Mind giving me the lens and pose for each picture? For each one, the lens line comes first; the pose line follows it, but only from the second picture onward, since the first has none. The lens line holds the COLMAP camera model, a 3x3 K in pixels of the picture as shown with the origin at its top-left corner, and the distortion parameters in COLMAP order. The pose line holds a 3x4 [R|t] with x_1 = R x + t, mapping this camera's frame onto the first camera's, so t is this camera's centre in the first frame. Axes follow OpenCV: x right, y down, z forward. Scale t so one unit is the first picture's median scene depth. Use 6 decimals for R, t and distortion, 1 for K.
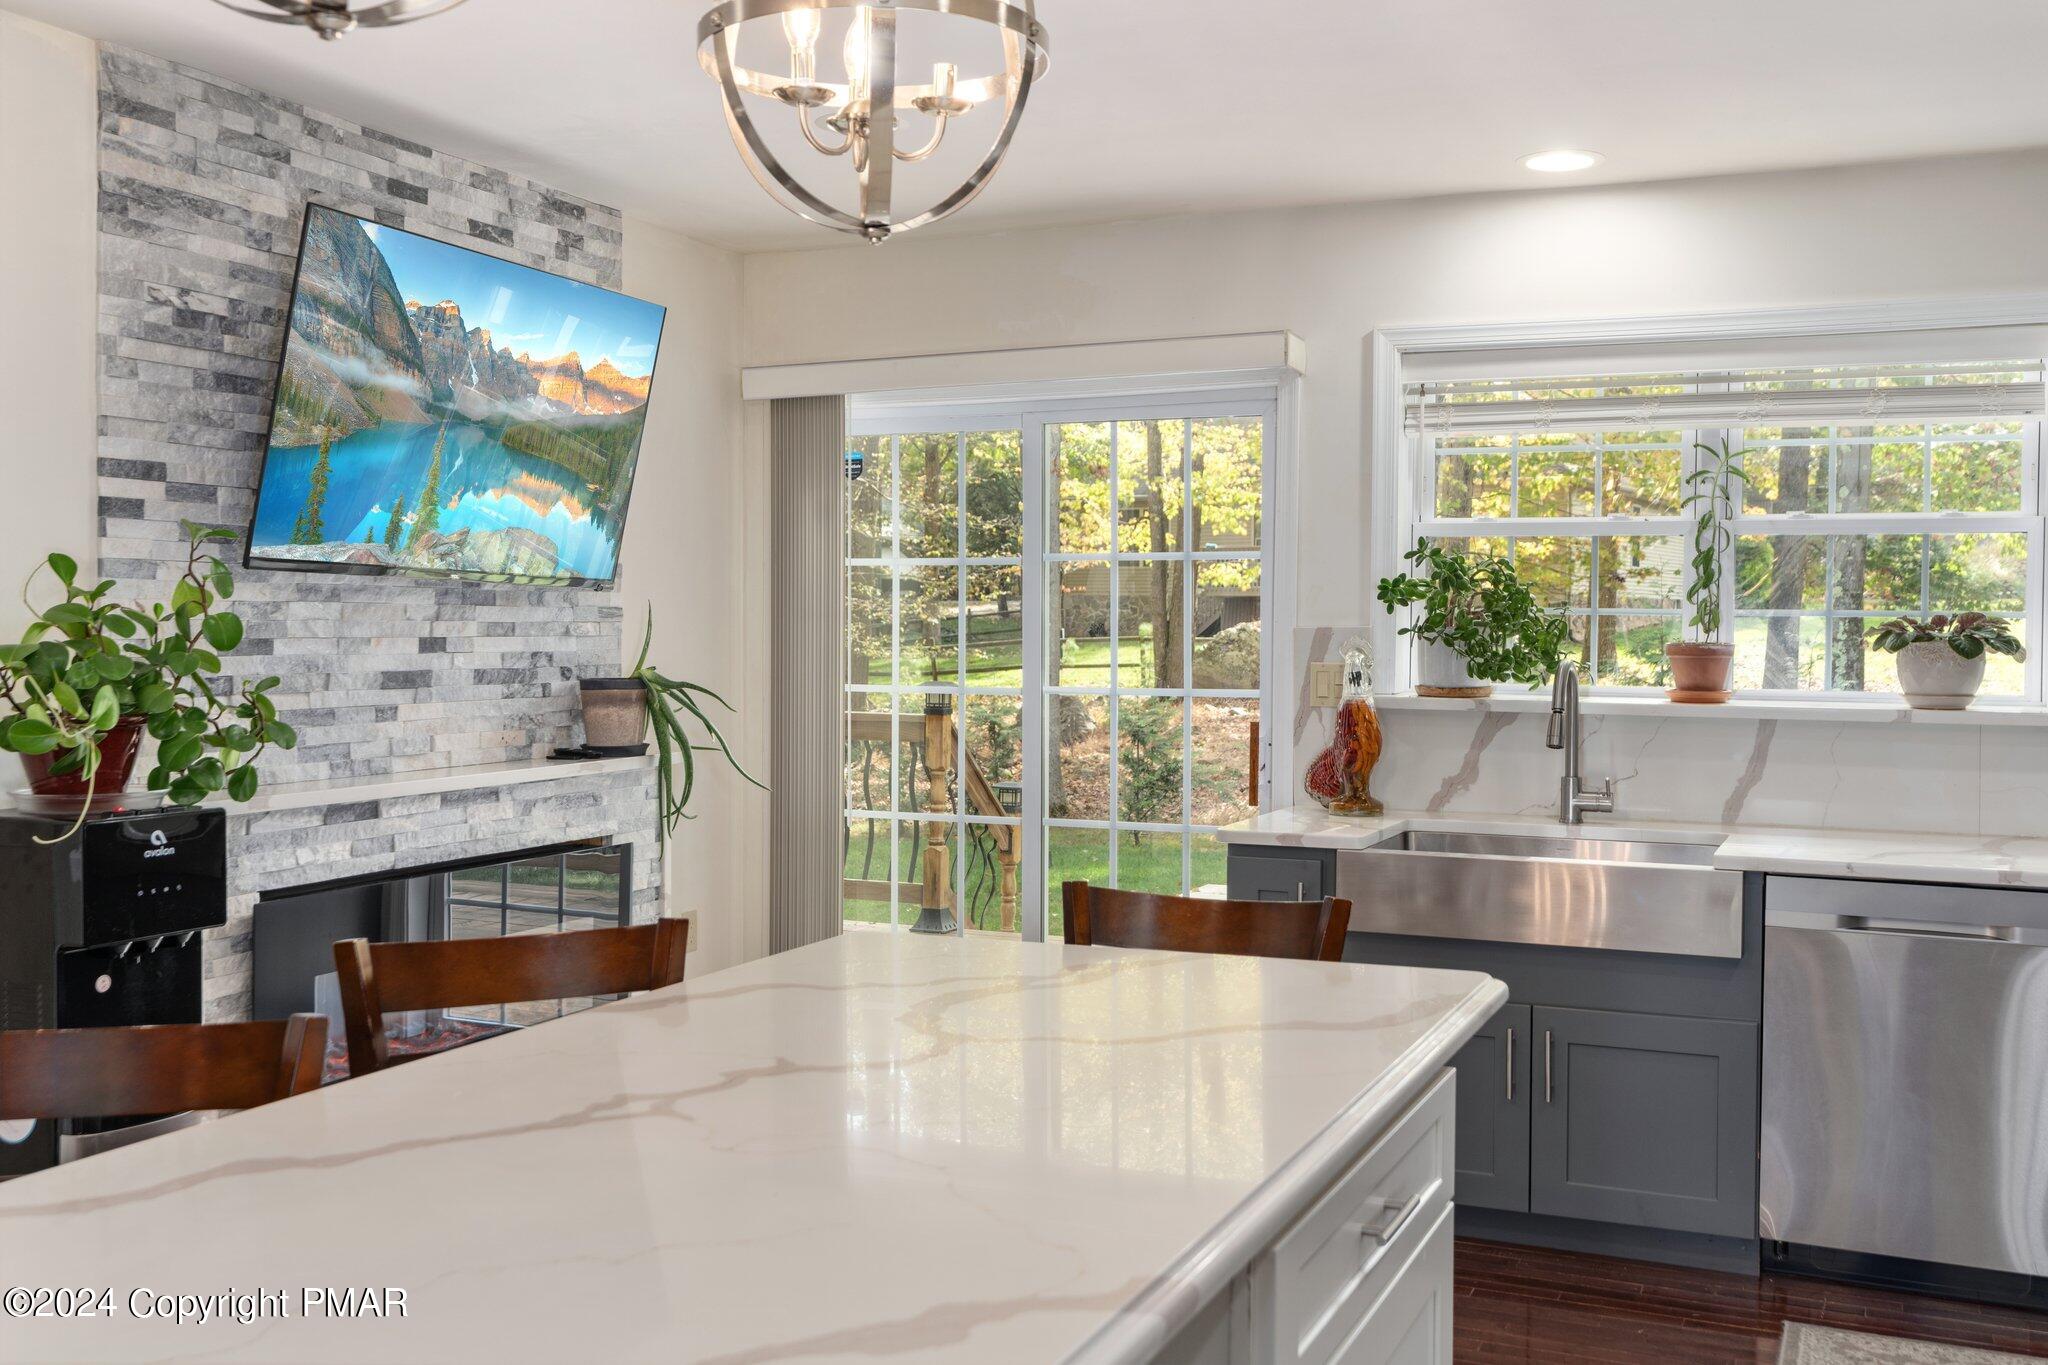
lens RADIAL K [[1987.3, 0, 1015.6], [0, 1987.3, 673.0], [0, 0, 1]] dist [0.008221, 0.000000]
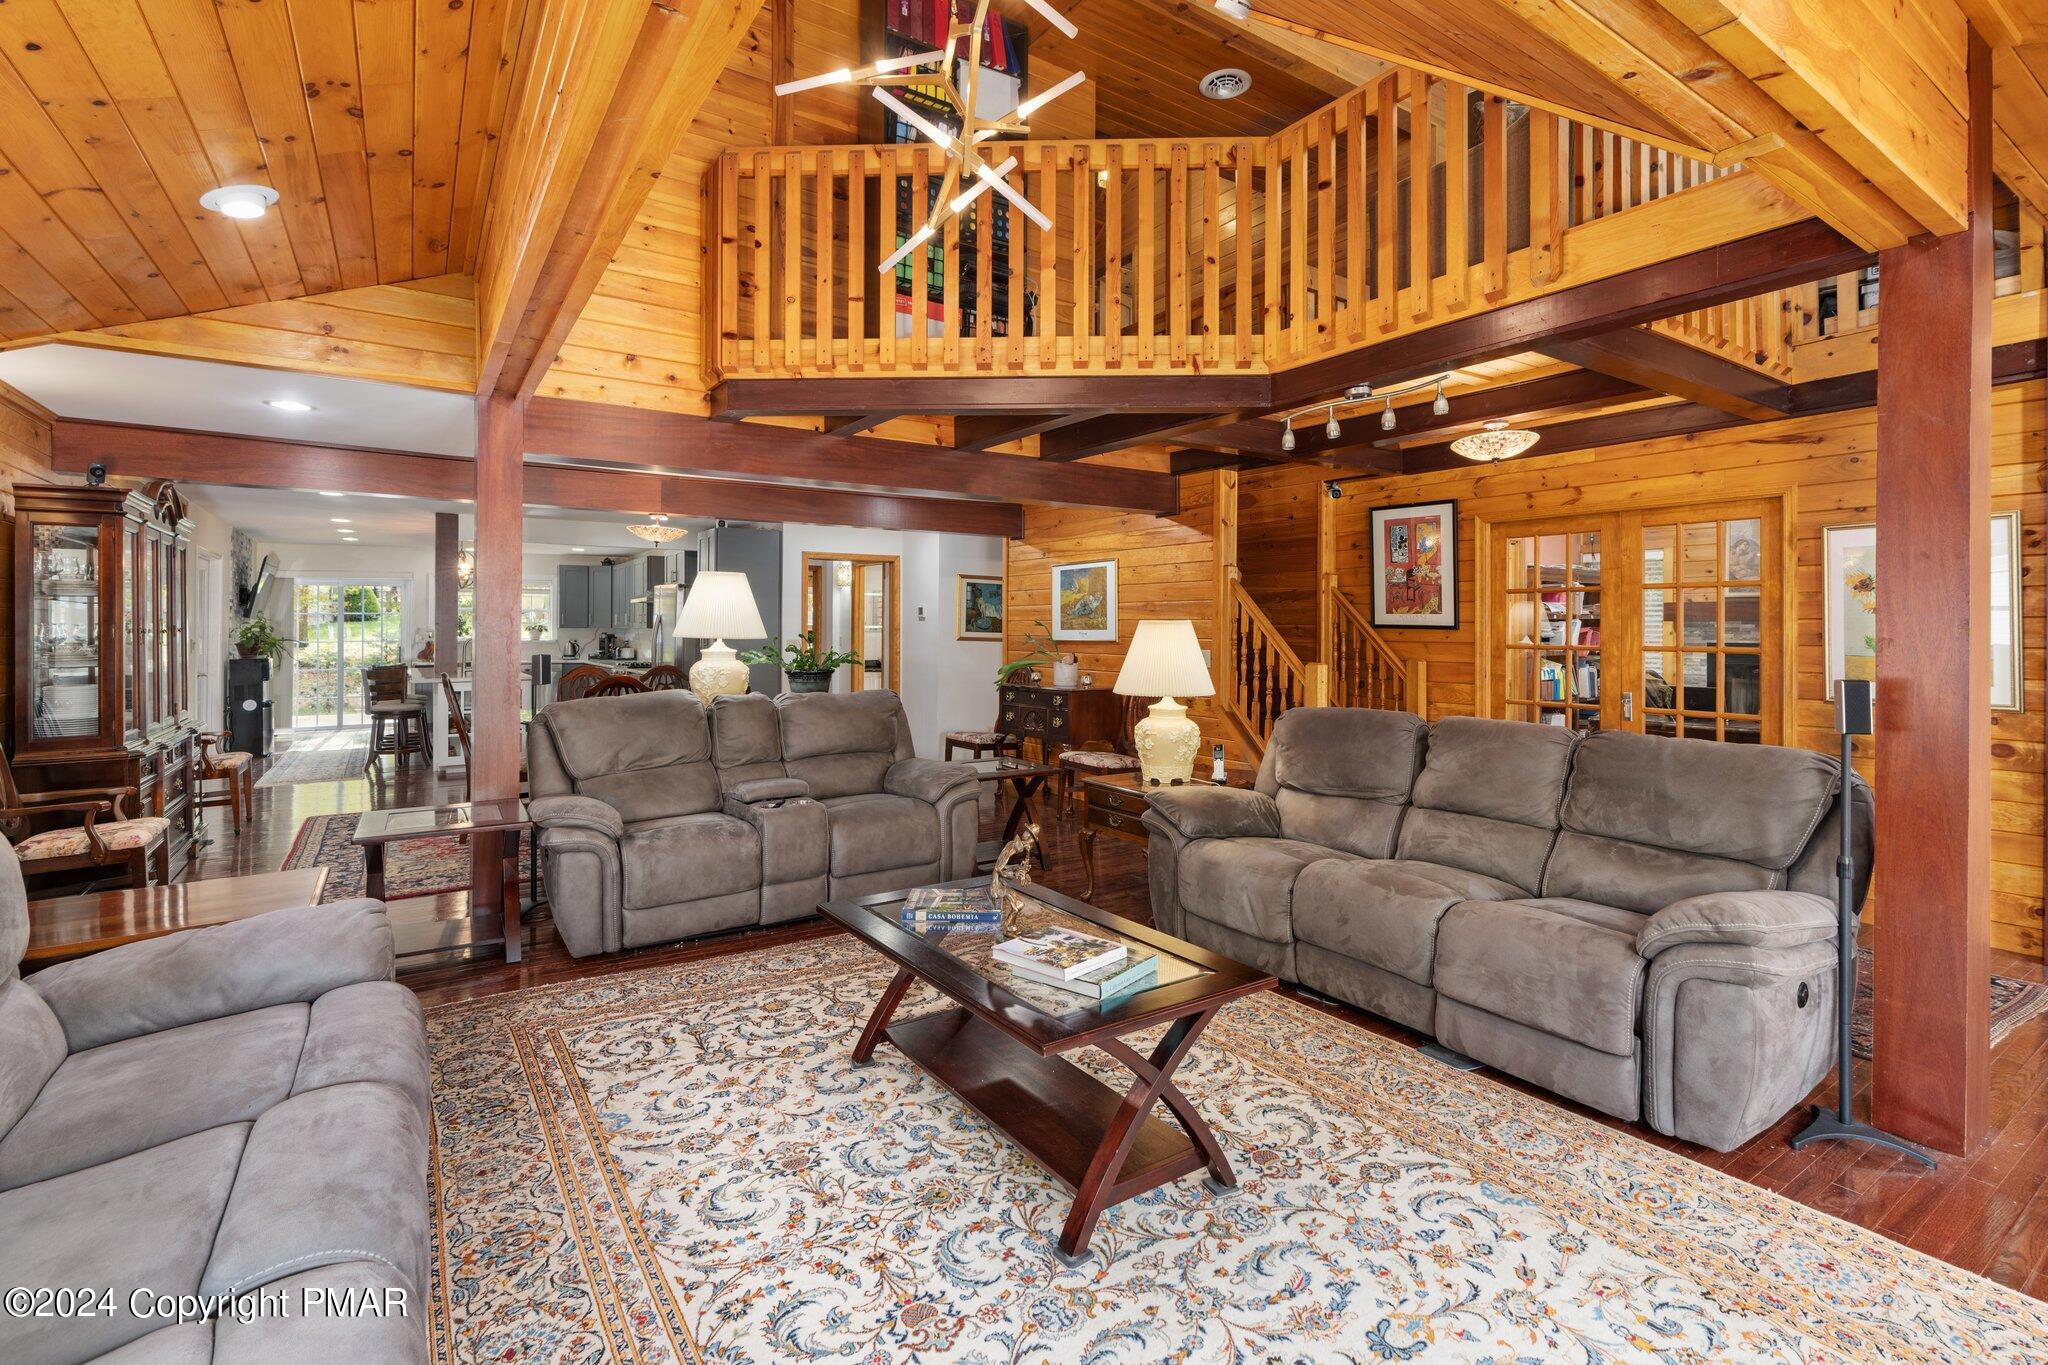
lens RADIAL K [[919.3, 0, 1005.8], [0, 919.3, 621.8], [0, 0, 1]] dist [-0.005623, 0.002417]
pose [[0.542121, 0.000350, 0.840300, -1.185368], [0.024281, 0.999576, -0.016081, 0.043707], [-0.839950, 0.029121, 0.541883, -1.853162]]
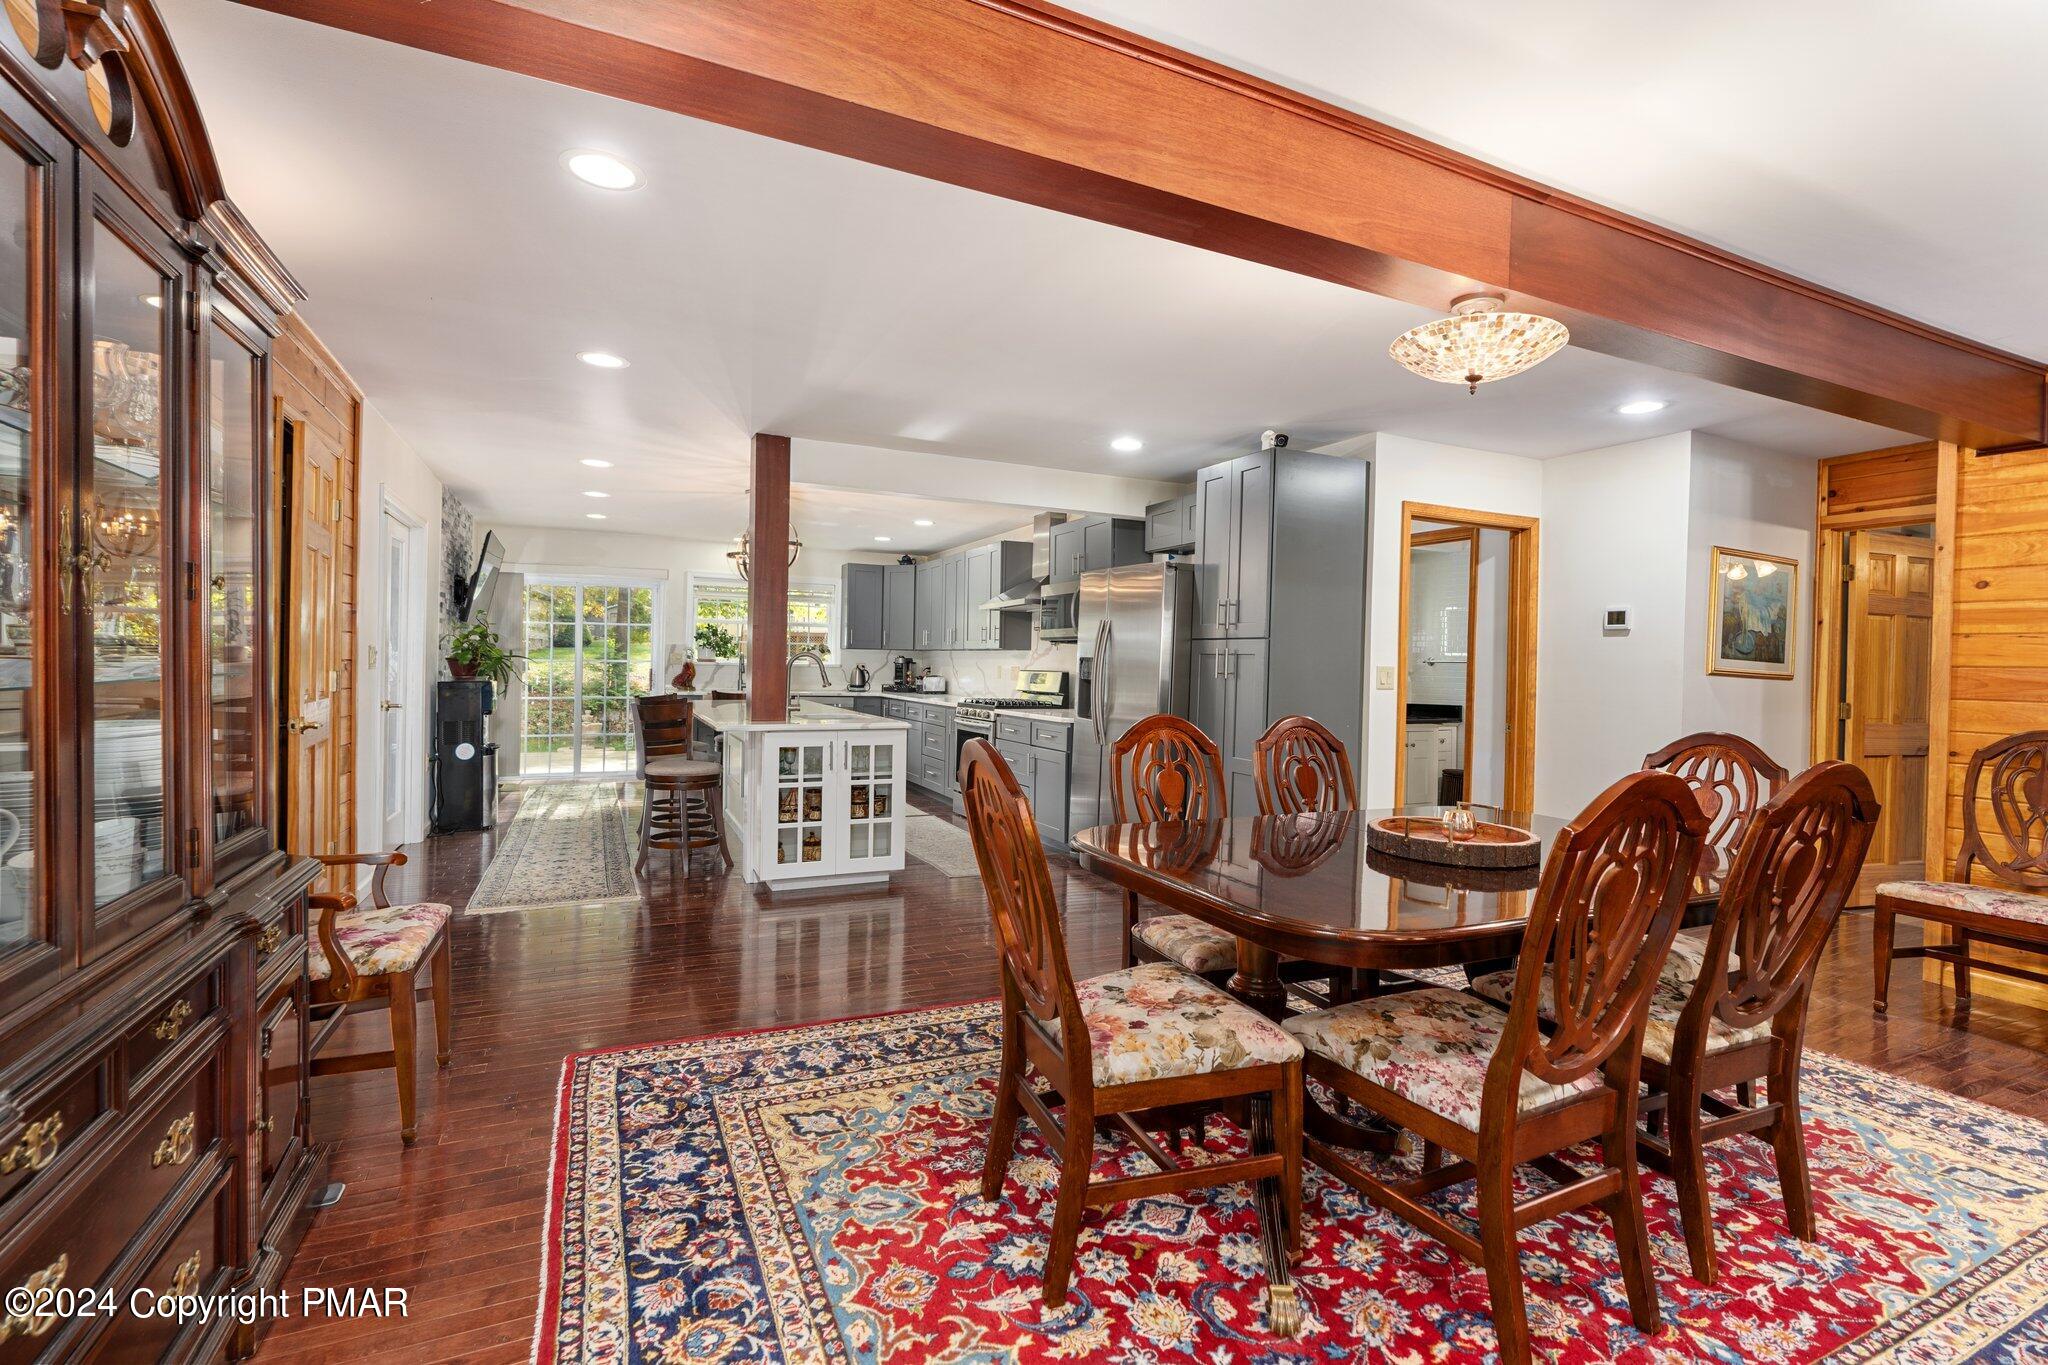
lens RADIAL K [[919.3, 0, 1018.1], [0, 919.3, 680.3], [0, 0, 1]] dist [-0.005623, 0.002417]
pose [[0.669361, -0.006815, 0.742906, -0.836874], [0.003518, 0.999976, 0.006004, 0.045720], [-0.742929, -0.001405, 0.669369, -0.825172]]
